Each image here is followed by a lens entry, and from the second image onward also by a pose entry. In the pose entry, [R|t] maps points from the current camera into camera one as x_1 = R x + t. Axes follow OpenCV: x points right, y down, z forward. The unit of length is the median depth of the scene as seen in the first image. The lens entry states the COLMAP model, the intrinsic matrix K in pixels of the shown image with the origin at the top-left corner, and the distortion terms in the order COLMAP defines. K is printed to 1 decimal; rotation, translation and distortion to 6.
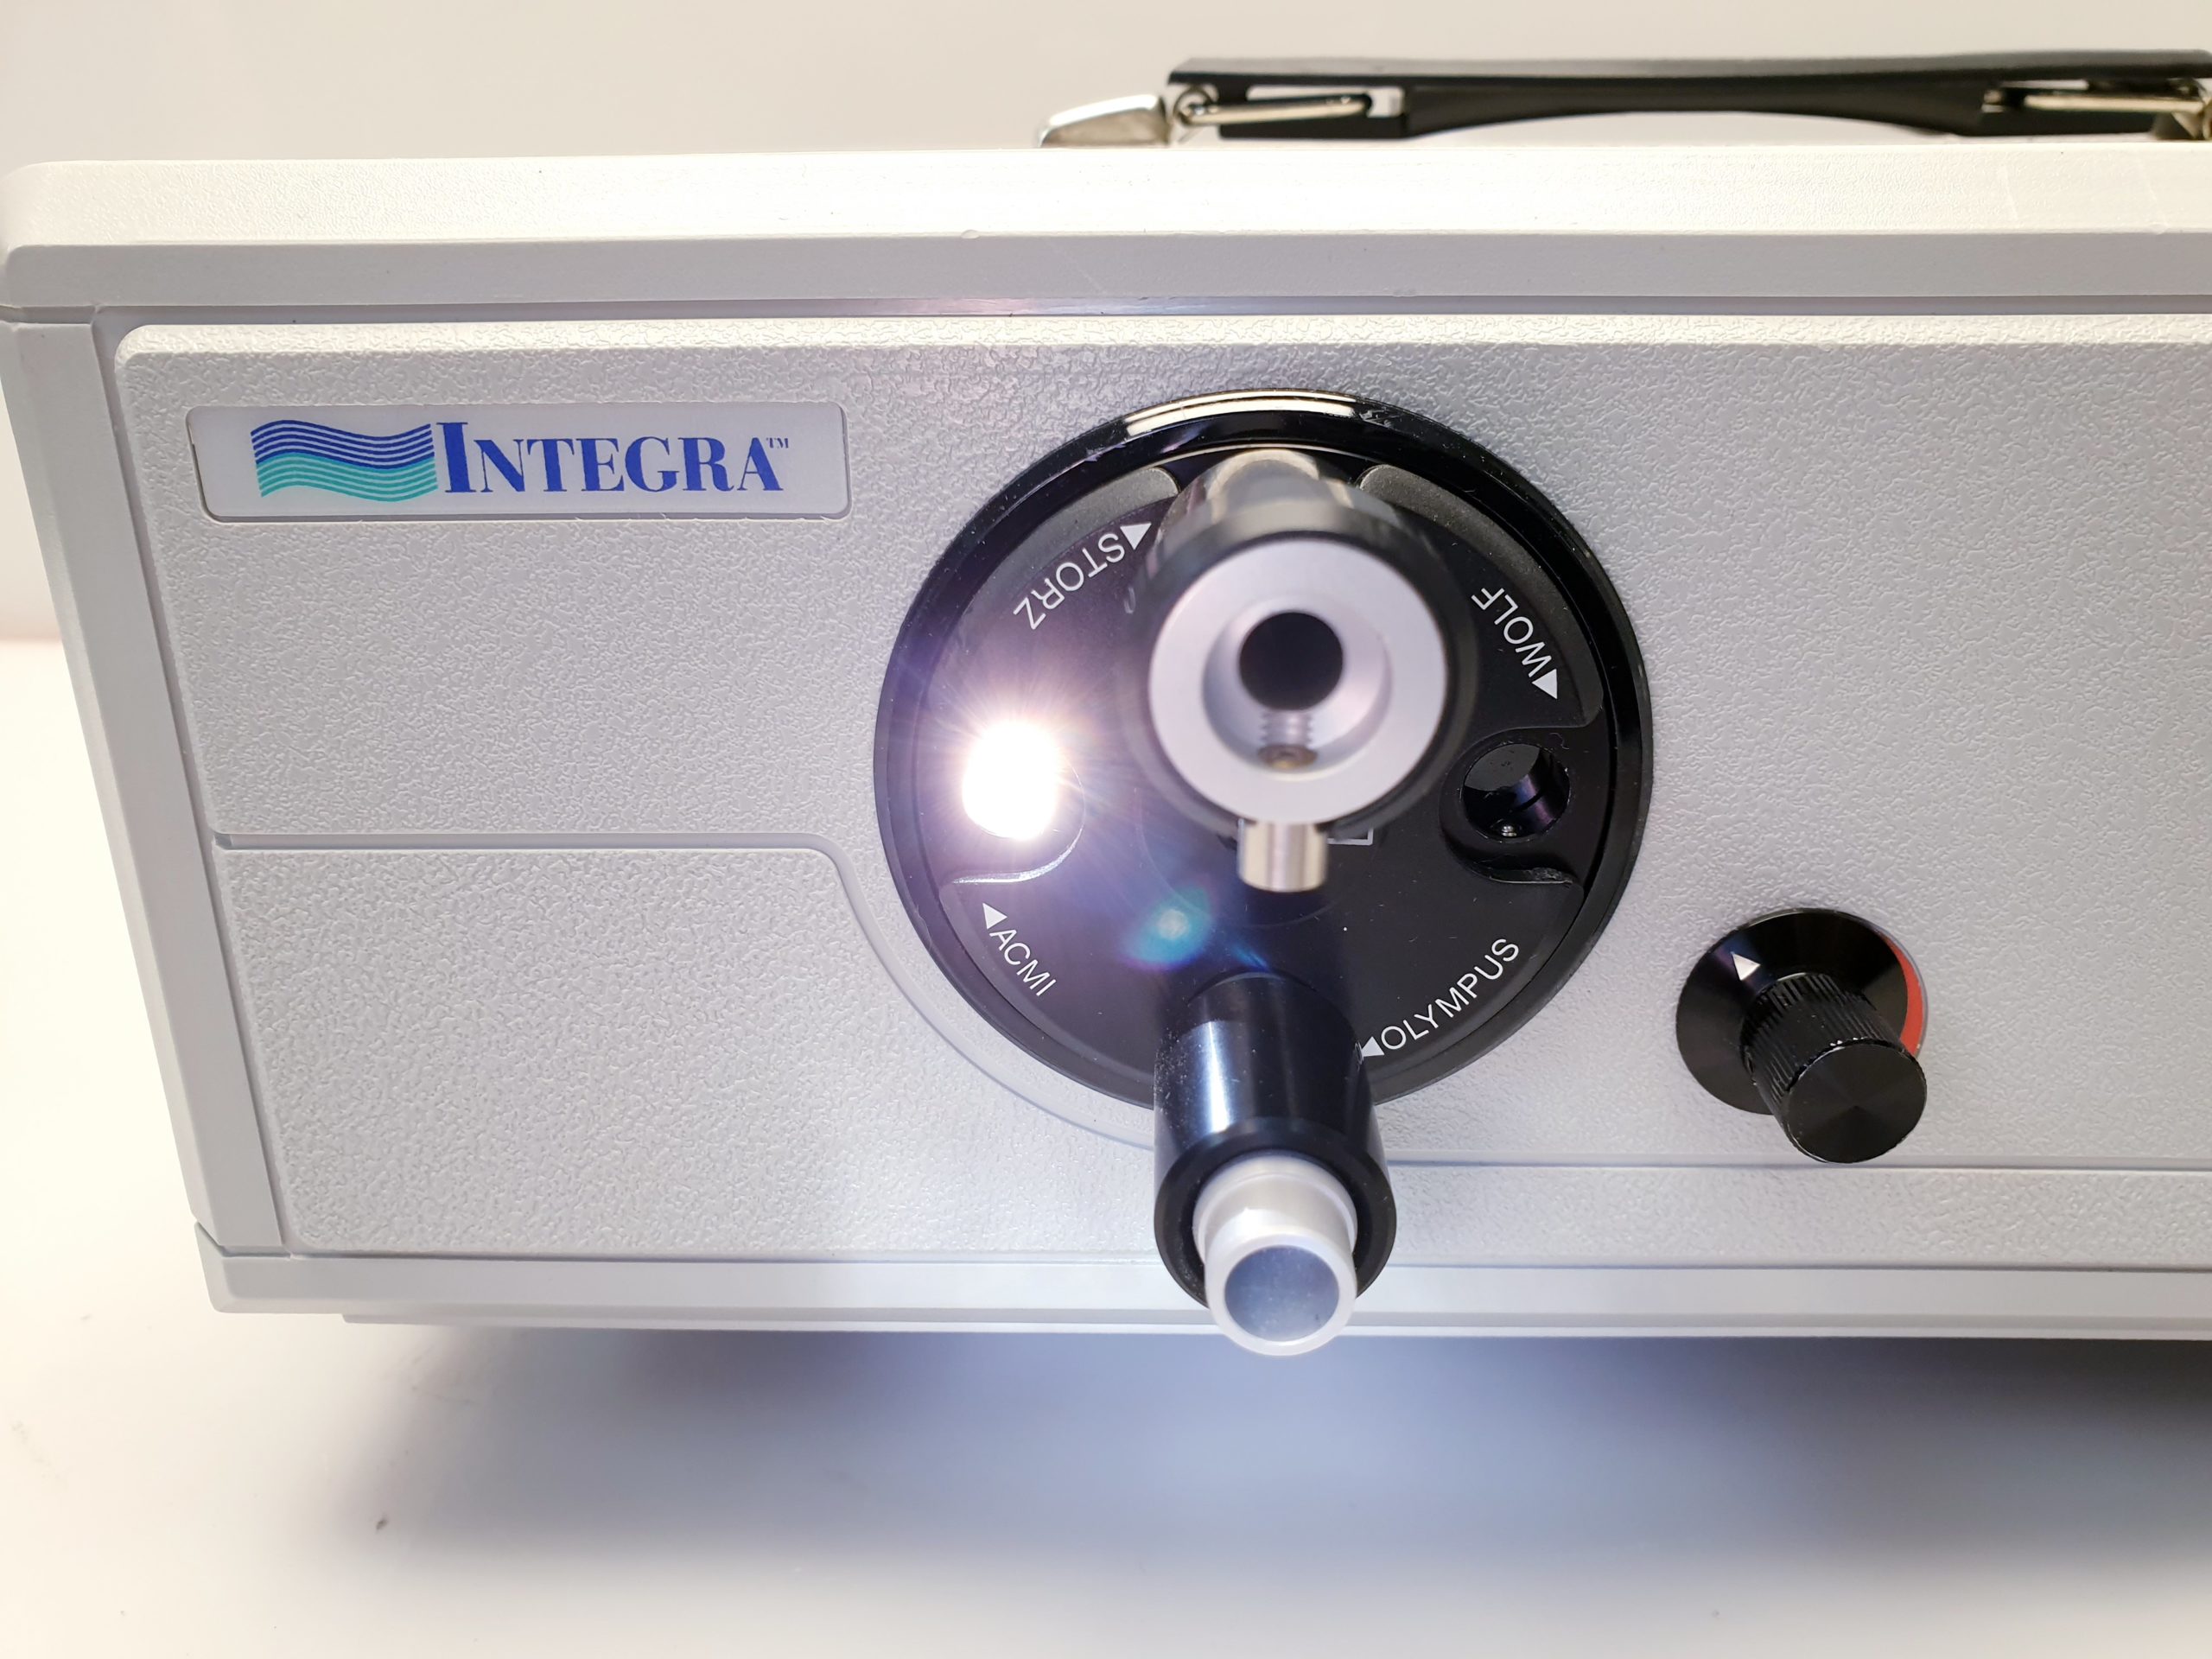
lens RADIAL K [[1762.1, 0, 1128.1], [0, 1762.1, 833.0], [0, 0, 1]] dist [-0.053046, 0.057318]
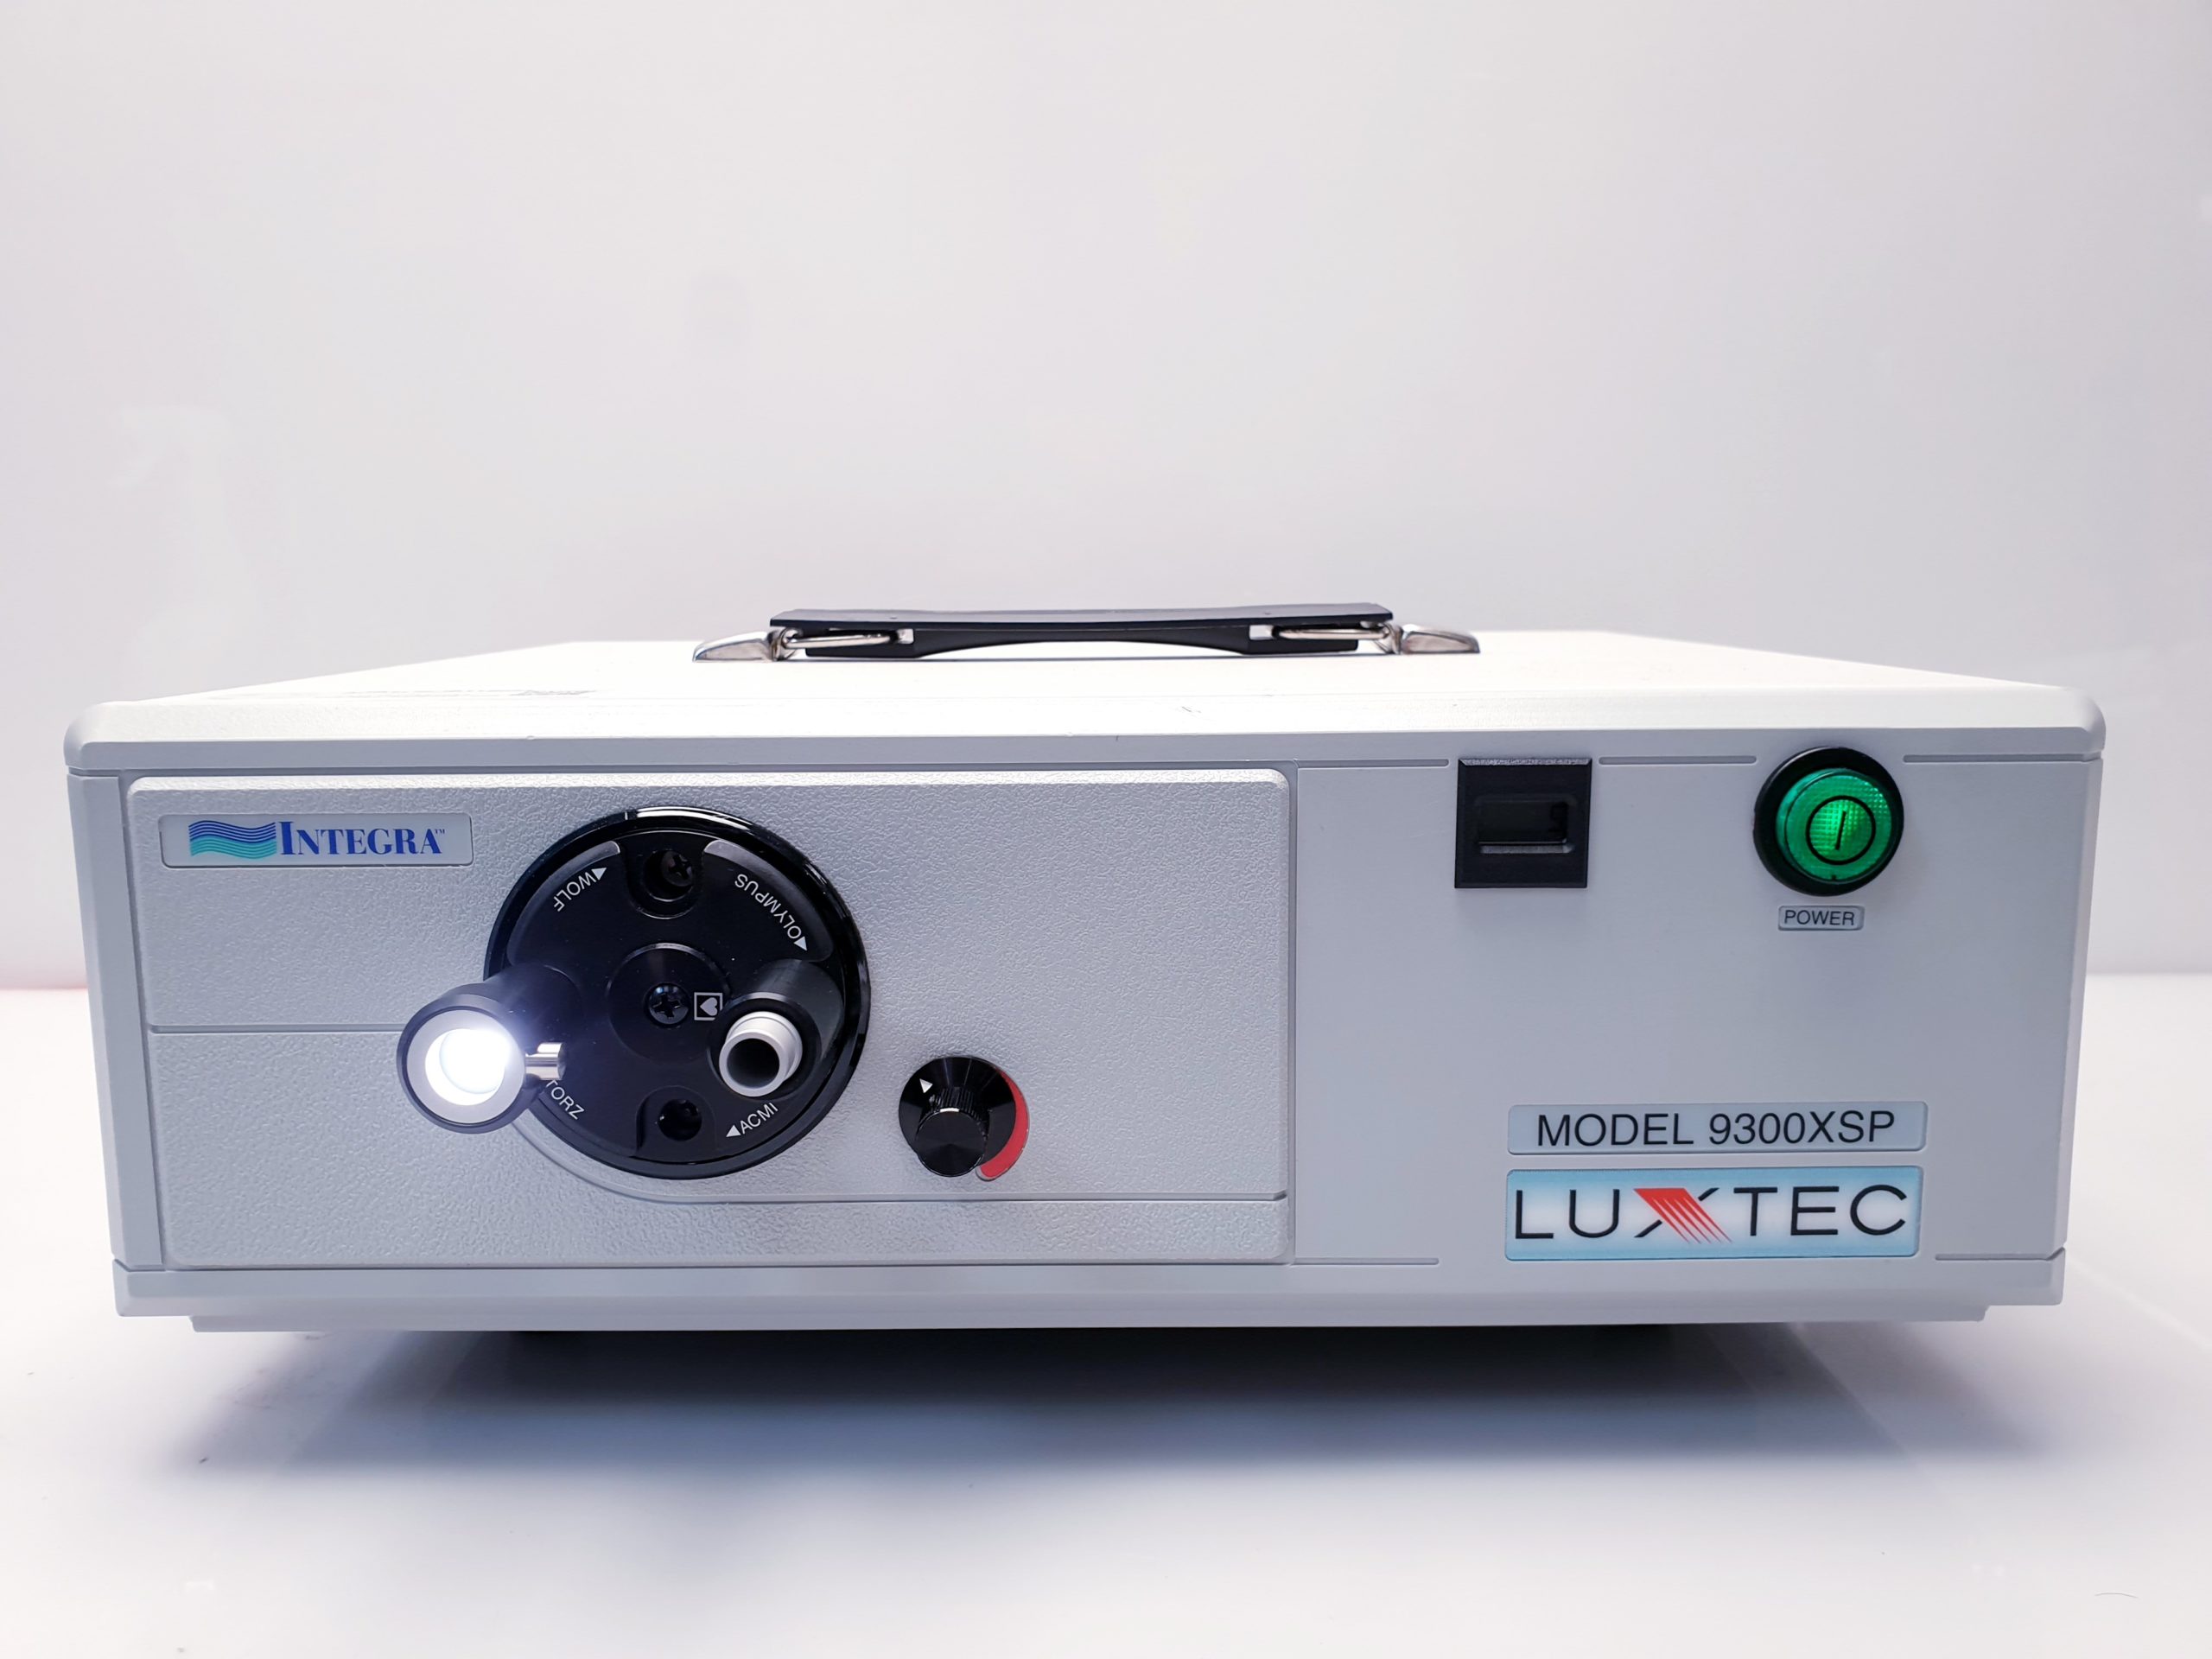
lens RADIAL K [[1663.7, 0, 1106.0], [0, 1663.7, 829.5], [0, 0, 1]] dist [-0.002898, -0.042861]
pose [[0.999475, -0.004591, 0.032070, 0.531924], [0.011731, 0.974018, -0.226167, 0.235578], [-0.030199, 0.226425, 0.973560, -0.966241]]
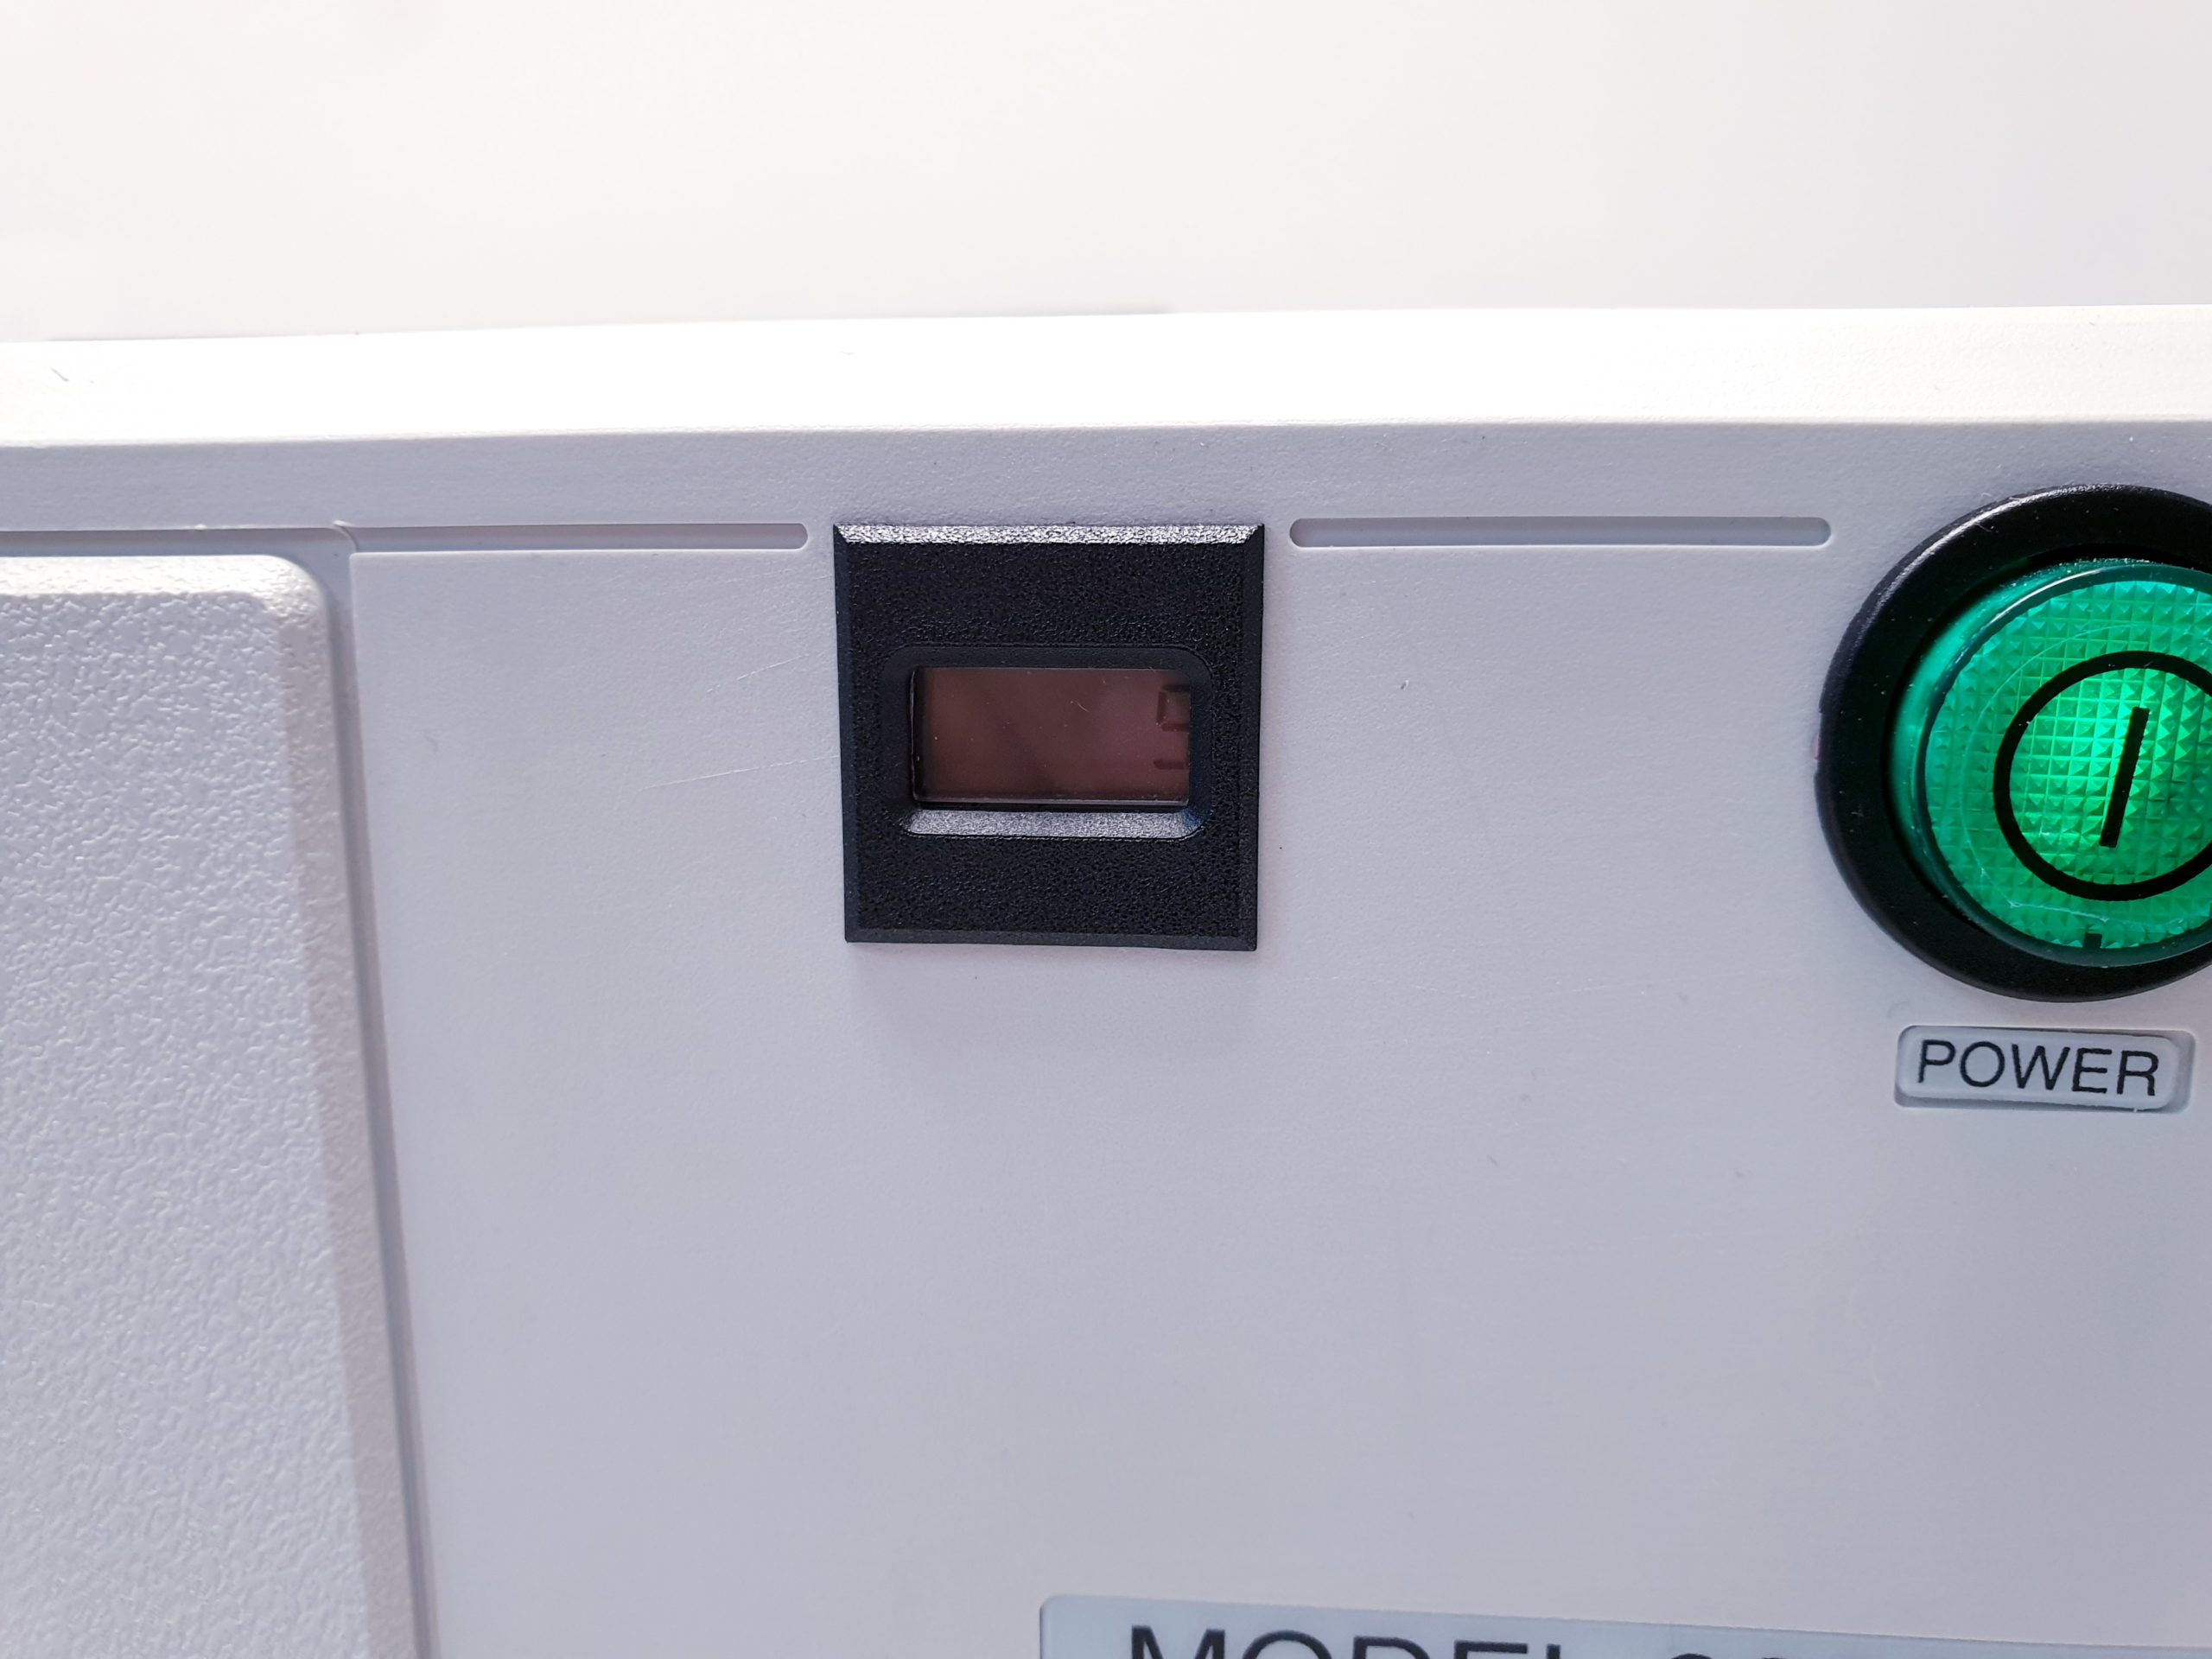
lens RADIAL K [[1762.1, 0, 1128.1], [0, 1762.1, 833.0], [0, 0, 1]] dist [-0.053046, 0.057318]
pose [[0.998056, 0.015931, -0.060261, 1.161260], [-0.027233, 0.981080, -0.191676, -0.056128], [0.056067, 0.192944, 0.979607, 0.321911]]
